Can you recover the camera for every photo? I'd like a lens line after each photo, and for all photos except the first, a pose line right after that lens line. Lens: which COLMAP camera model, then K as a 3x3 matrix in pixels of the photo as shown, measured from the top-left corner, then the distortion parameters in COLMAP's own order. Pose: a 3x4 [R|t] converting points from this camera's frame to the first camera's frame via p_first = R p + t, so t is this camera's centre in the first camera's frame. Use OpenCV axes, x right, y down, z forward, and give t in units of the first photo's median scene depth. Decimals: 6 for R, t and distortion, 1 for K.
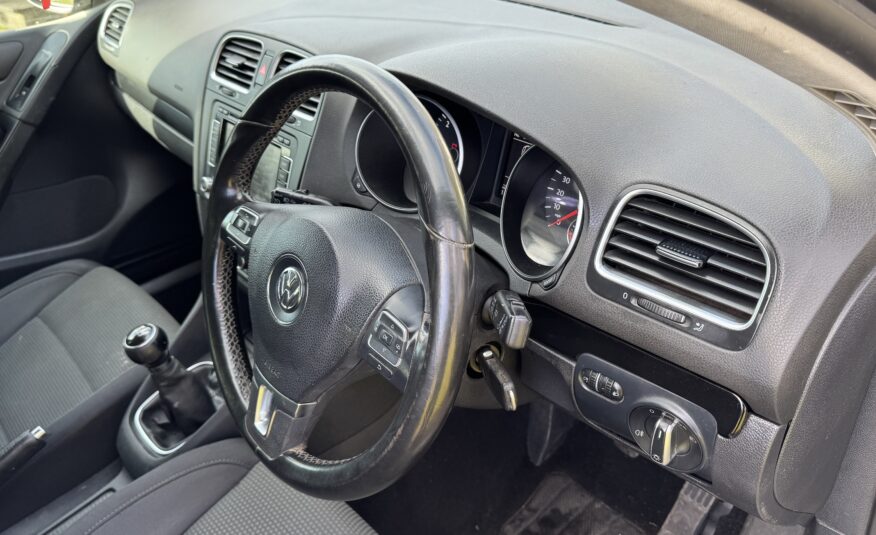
lens RADIAL K [[723.9, 0, 438.0], [0, 723.9, 267.5], [0, 0, 1]] dist [0.148079, -0.276521]
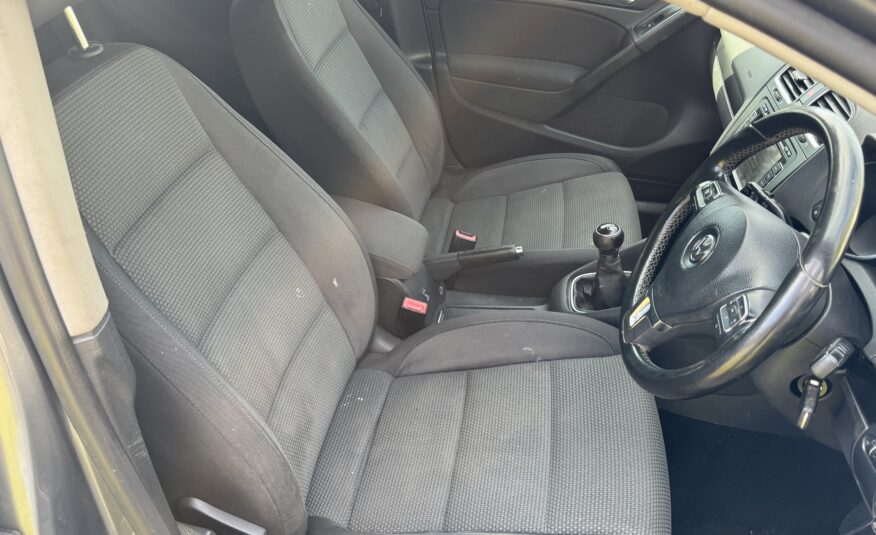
lens RADIAL K [[723.9, 0, 438.0], [0, 723.9, 267.5], [0, 0, 1]] dist [0.148079, -0.276521]
pose [[0.646018, 0.540527, -0.538973, 0.182052], [-0.496579, 0.833849, 0.241049, -0.020936], [0.579716, 0.111921, 0.807096, -0.309630]]
